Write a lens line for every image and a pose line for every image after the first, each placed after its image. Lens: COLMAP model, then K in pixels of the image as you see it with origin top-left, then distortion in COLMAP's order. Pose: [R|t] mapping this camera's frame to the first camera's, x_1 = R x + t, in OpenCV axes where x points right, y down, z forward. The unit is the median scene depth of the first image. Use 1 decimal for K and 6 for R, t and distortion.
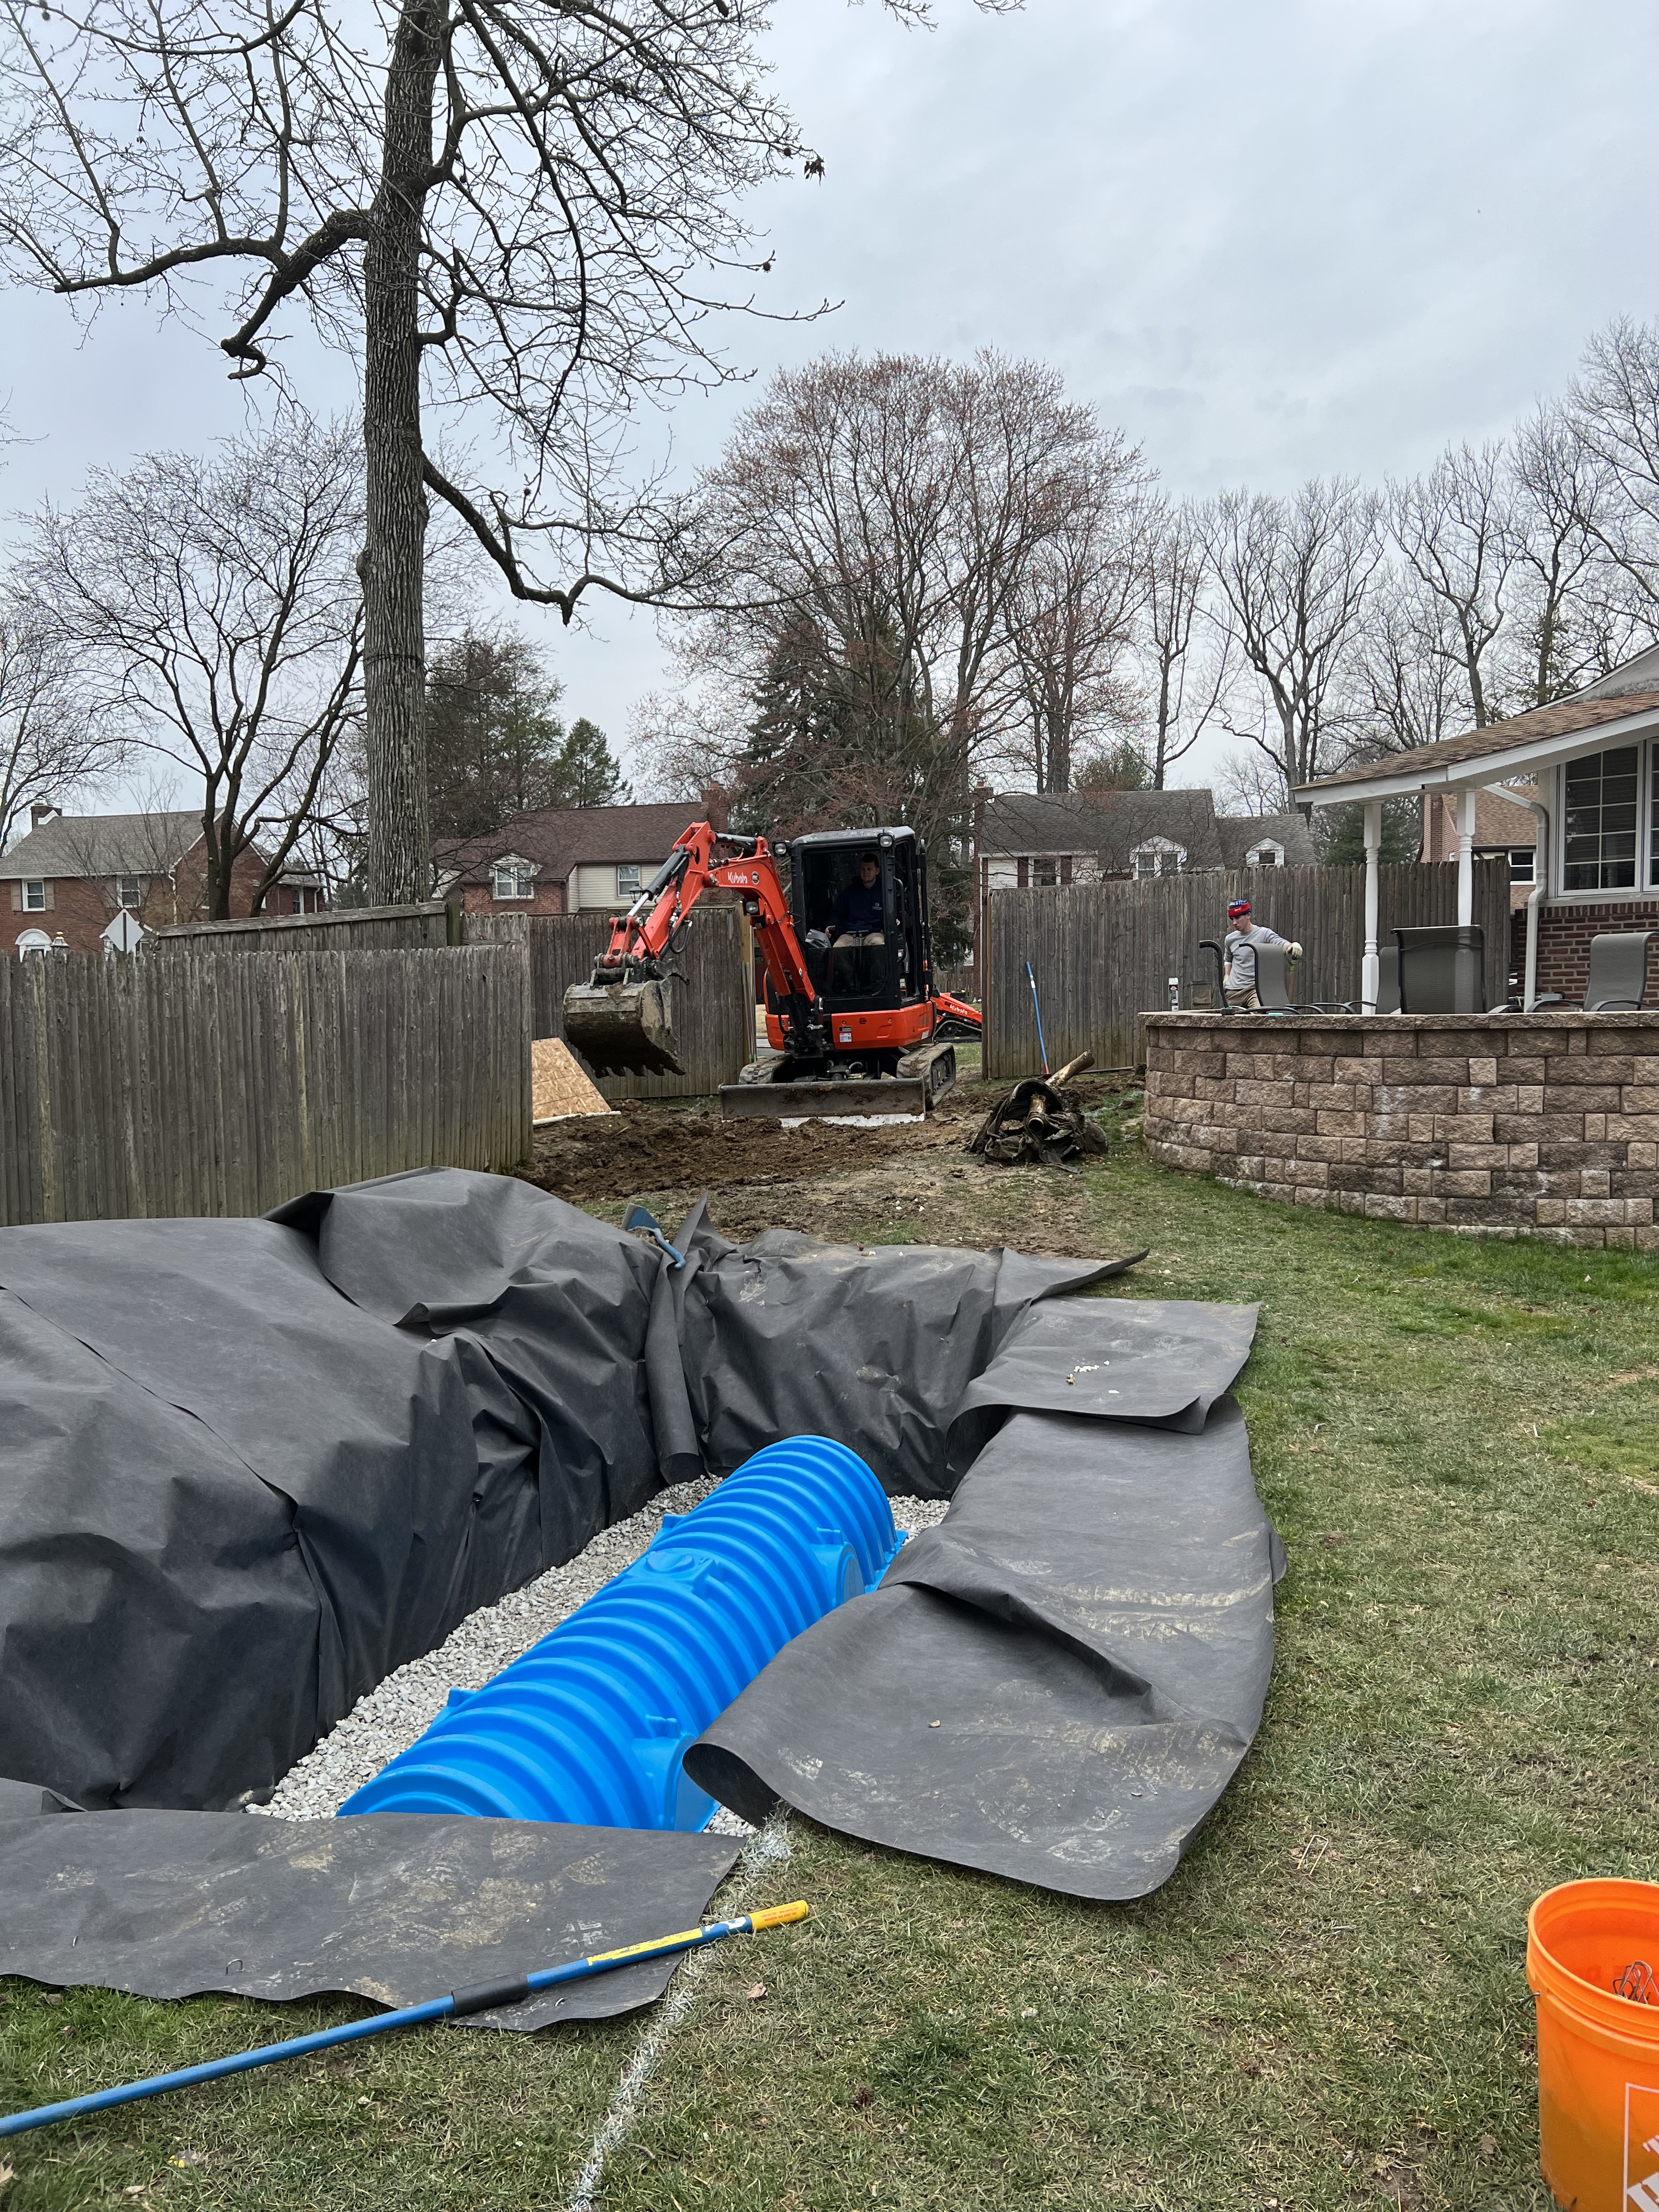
lens RADIAL K [[1627.9, 0, 868.6], [0, 1627.9, 1093.0], [0, 0, 1]] dist [0.005290, -0.001476]
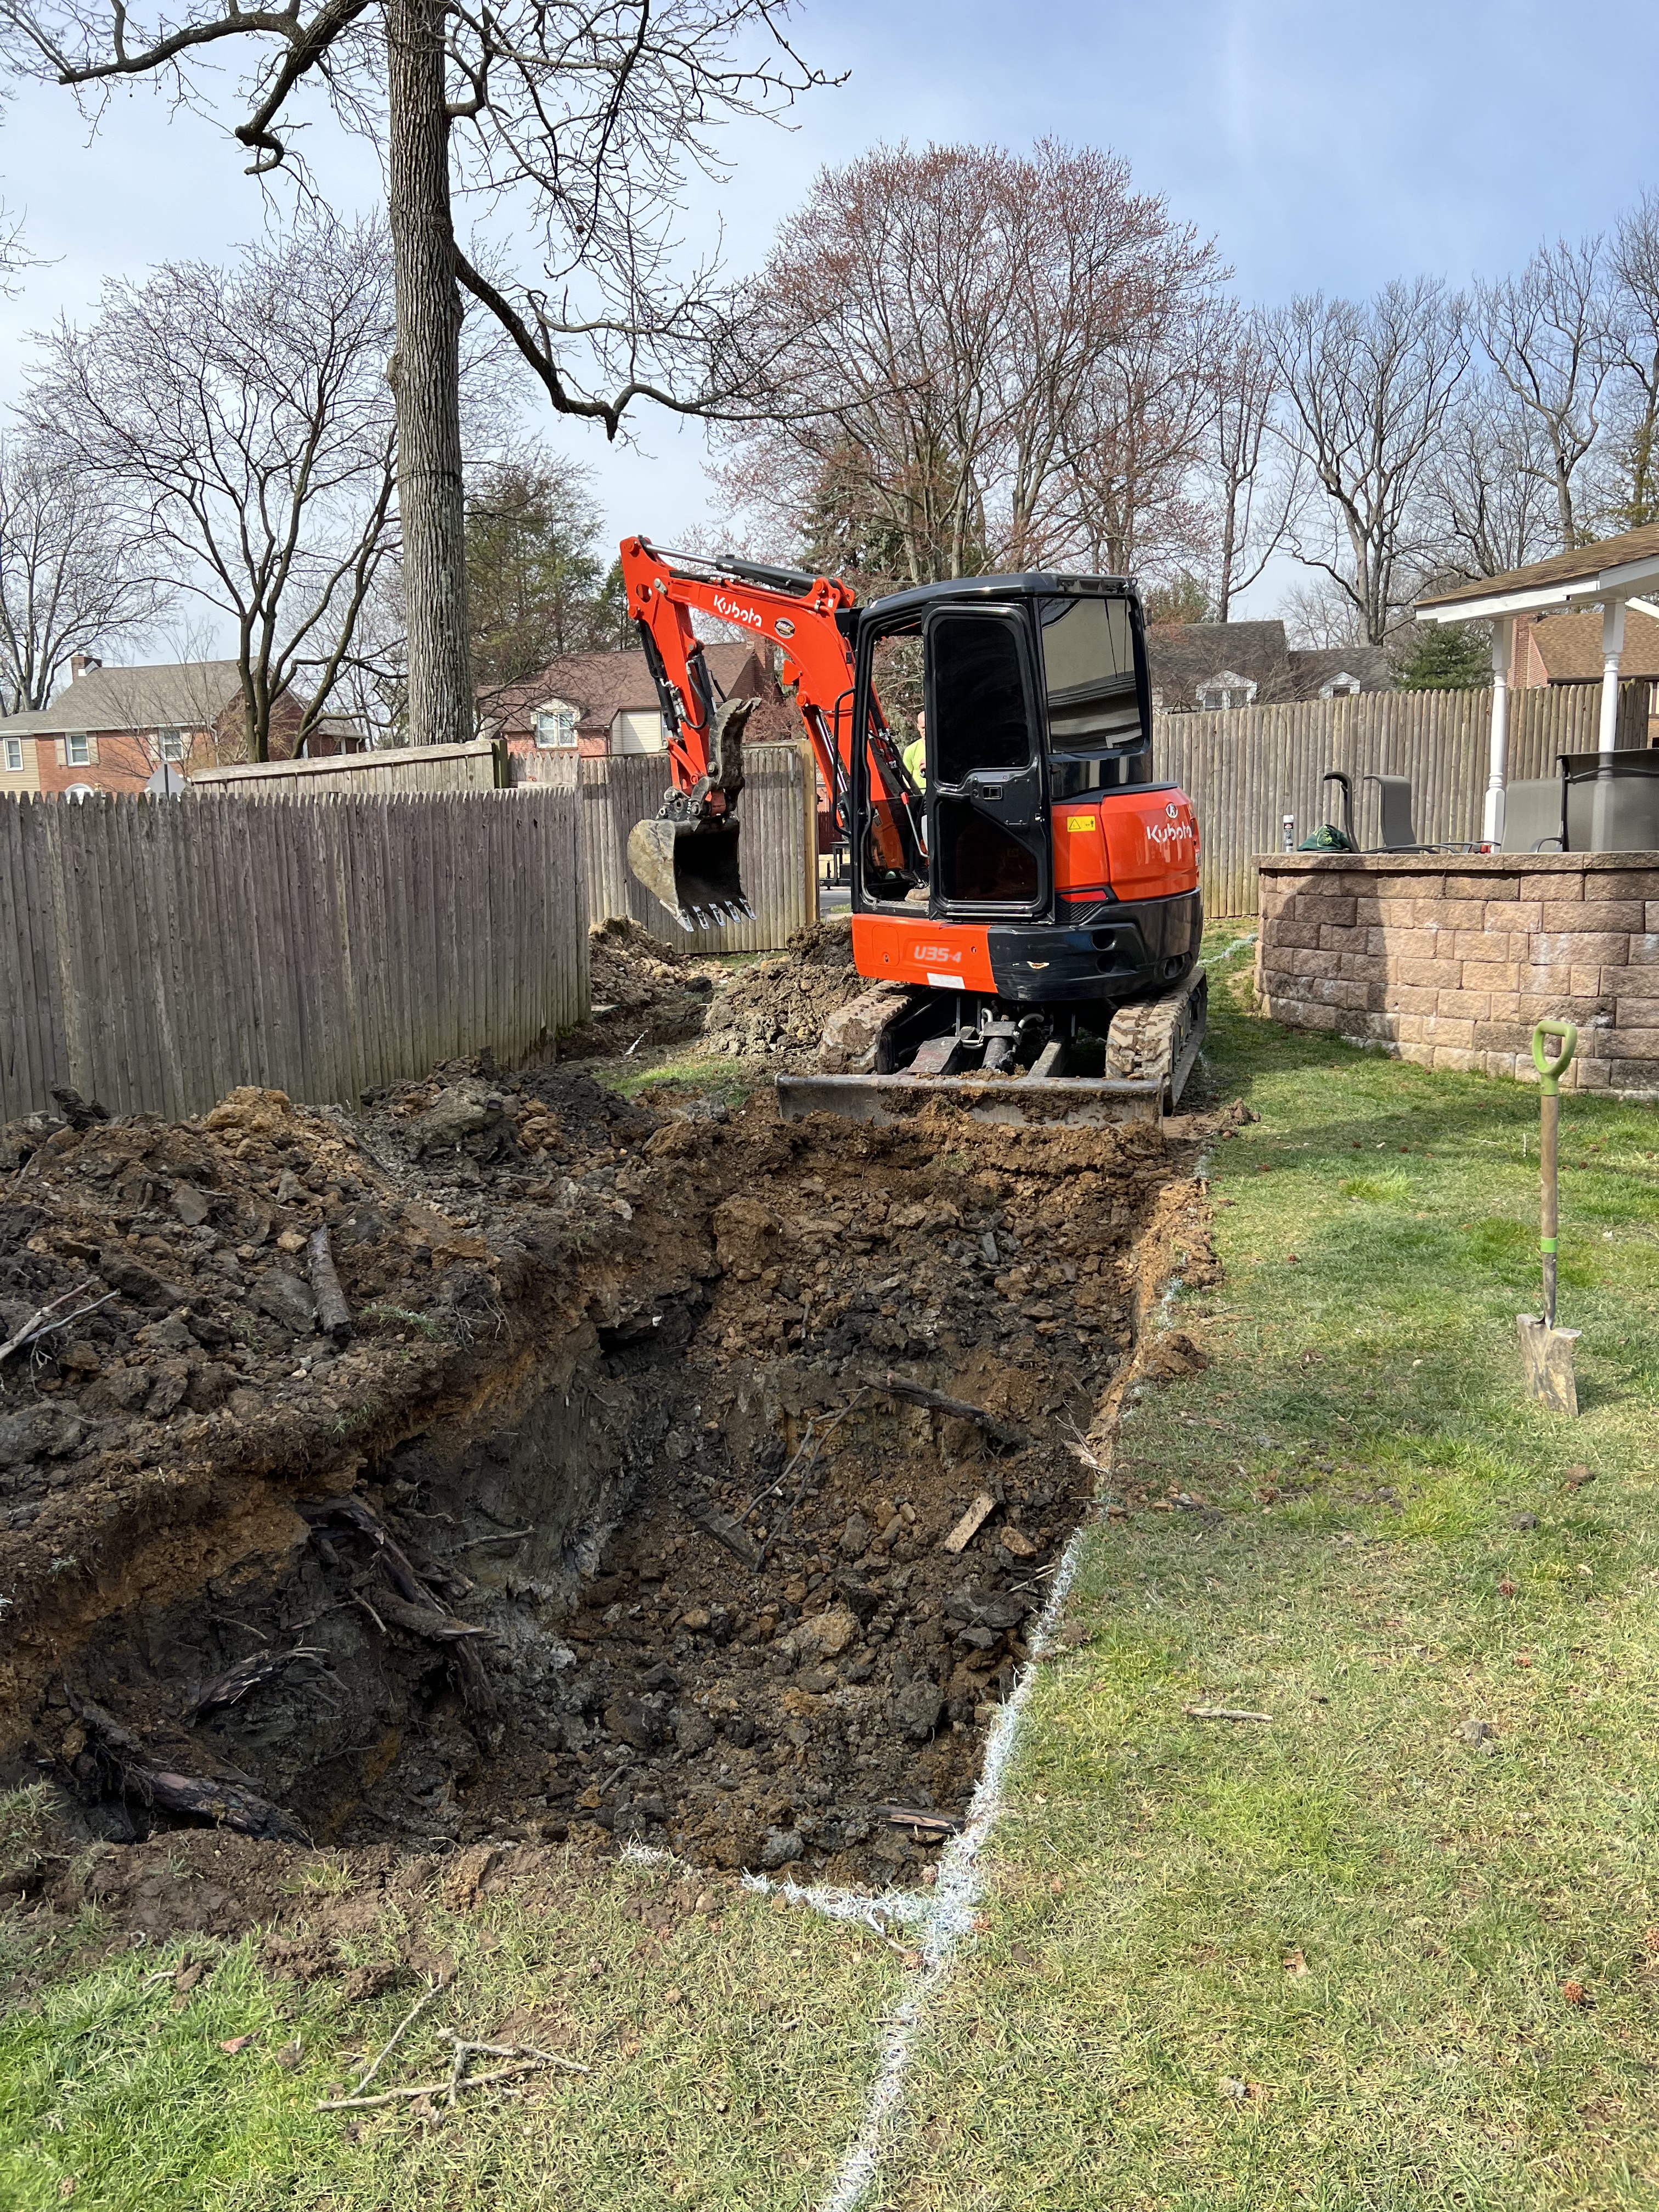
lens RADIAL K [[1643.0, 0, 829.5], [0, 1643.0, 1106.0], [0, 0, 1]] dist [-0.005177, -0.000049]
pose [[0.998614, -0.000472, -0.052626, -0.009996], [0.005609, 0.995218, 0.097521, -0.000117], [0.052328, -0.097681, 0.993841, 0.031788]]
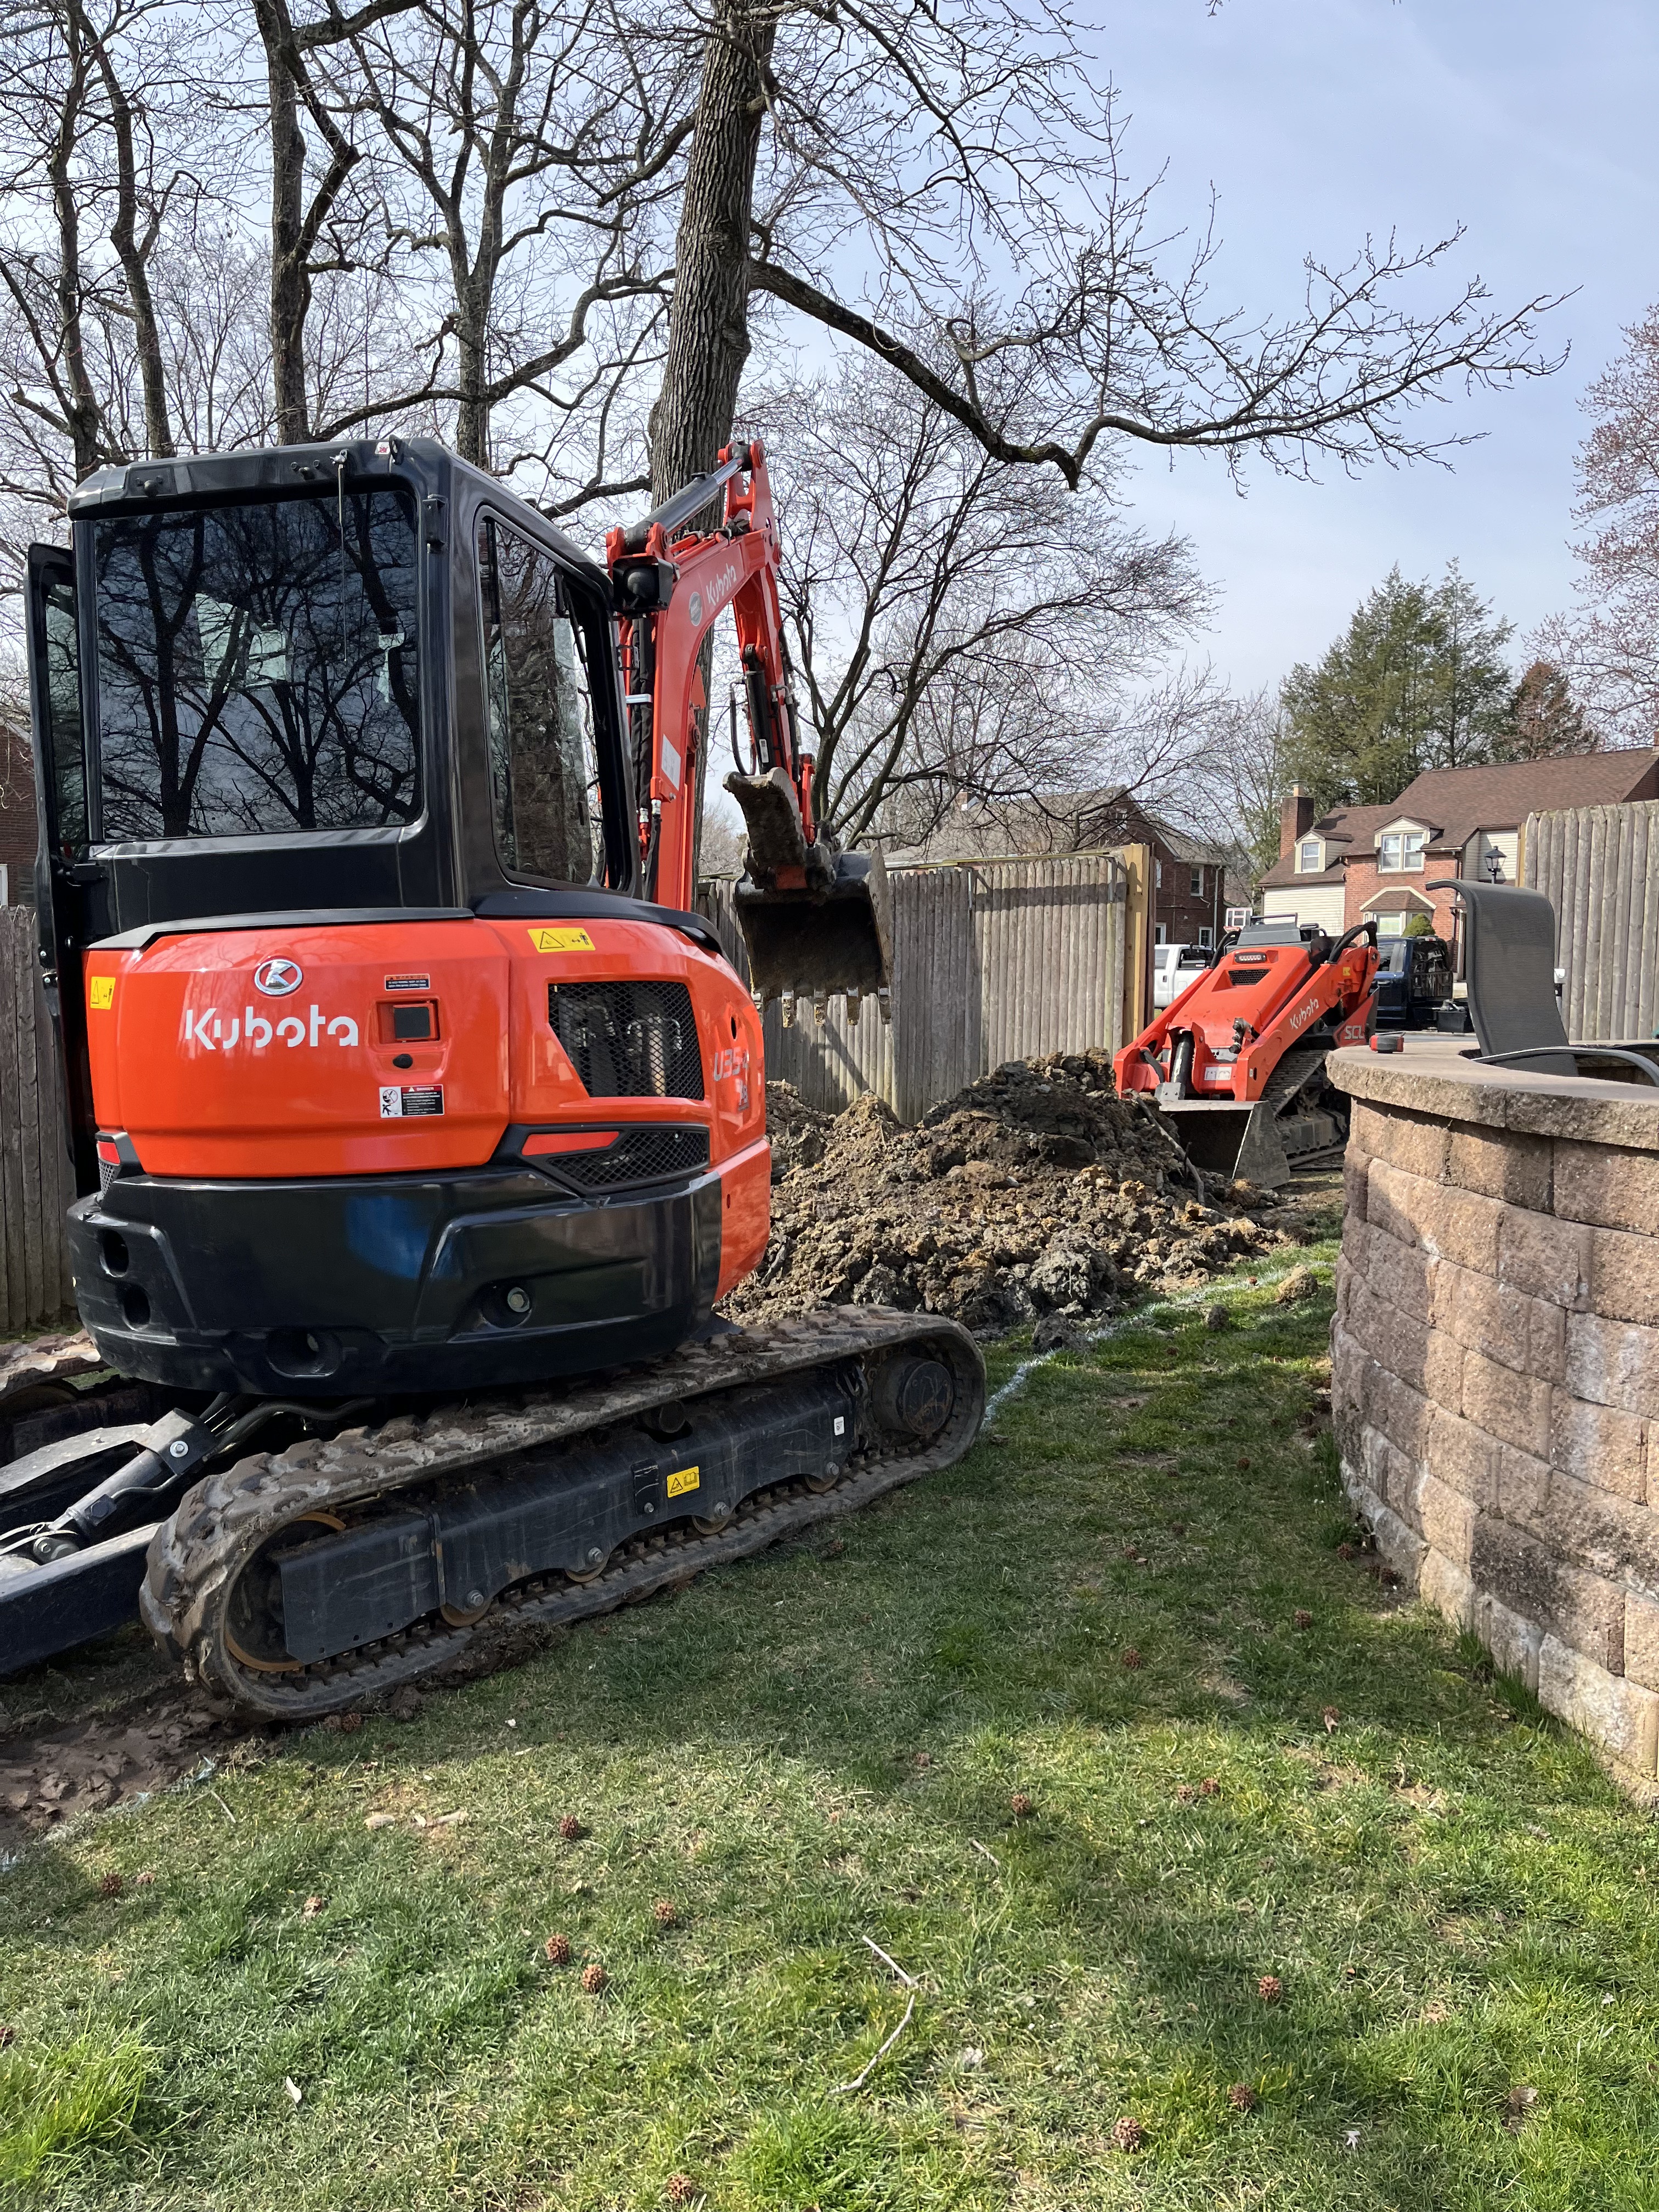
lens RADIAL K [[1624.4, 0, 829.5], [0, 1624.4, 1106.0], [0, 0, 1]] dist [0.022424, -0.001757]
pose [[0.810083, 0.063492, -0.582867, 0.148928], [-0.052018, 0.997982, 0.036414, -0.019132], [0.584003, 0.000821, 0.811751, 0.259850]]
